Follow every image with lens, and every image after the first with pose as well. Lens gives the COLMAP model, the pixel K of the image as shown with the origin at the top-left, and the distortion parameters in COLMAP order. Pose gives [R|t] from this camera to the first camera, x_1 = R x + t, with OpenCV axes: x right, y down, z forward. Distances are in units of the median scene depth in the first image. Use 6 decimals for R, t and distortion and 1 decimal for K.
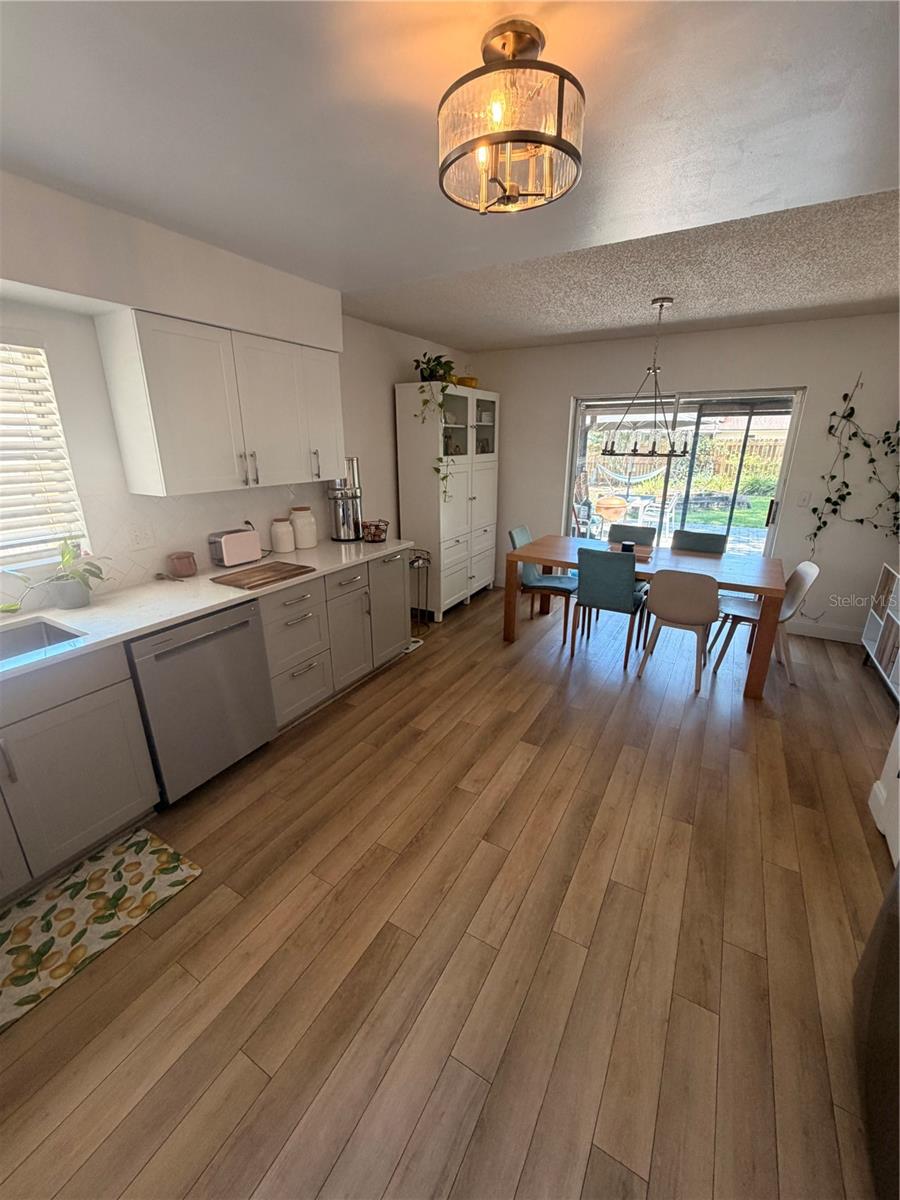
lens RADIAL K [[487.3, 0, 450.0], [0, 487.3, 600.0], [0, 0, 1]] dist [0.000765, 0.000148]
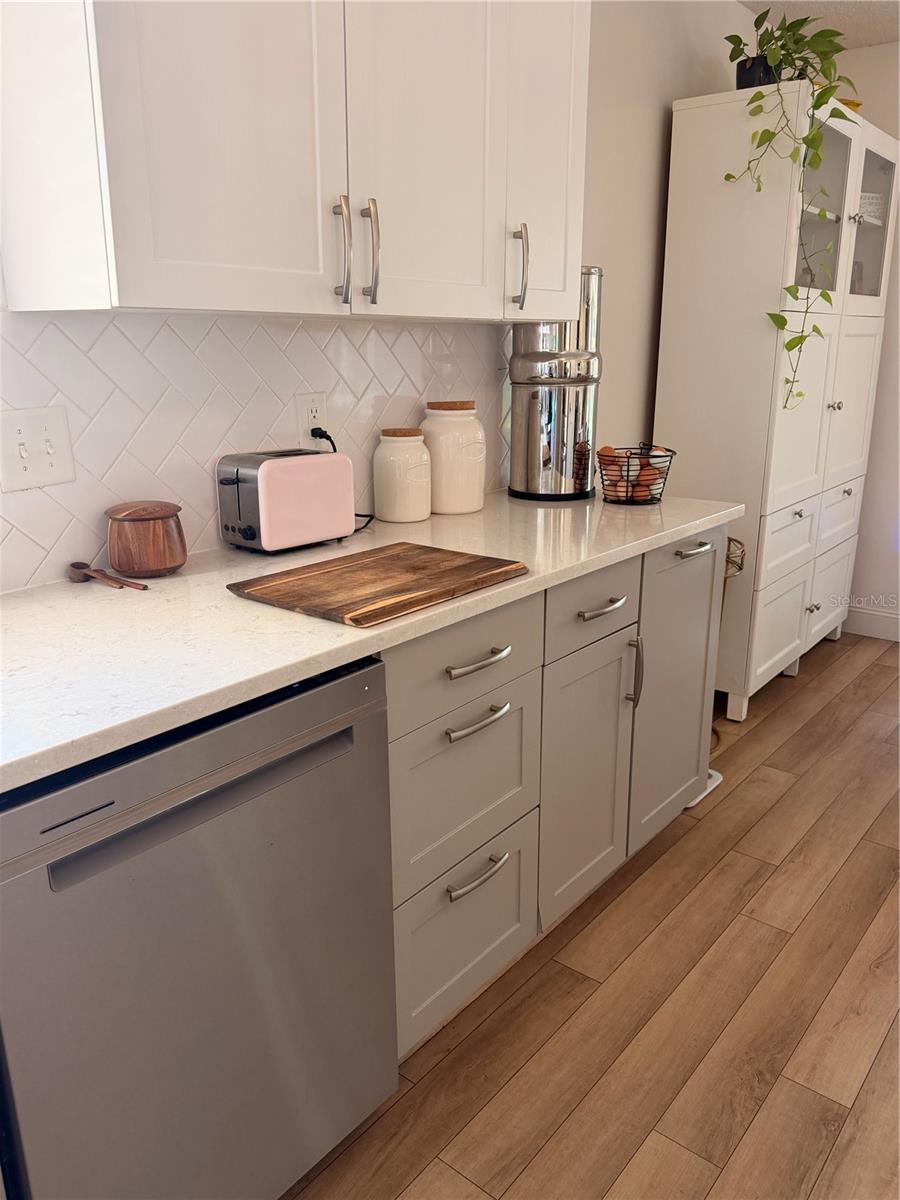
lens RADIAL K [[915.2, 0, 450.0], [0, 915.2, 600.0], [0, 0, 1]] dist [0.033161, -0.009698]
pose [[0.989086, 0.040853, -0.141564, -0.201820], [-0.047361, 0.997956, -0.042909, -0.011296], [0.139522, 0.049146, 0.988999, 0.326585]]
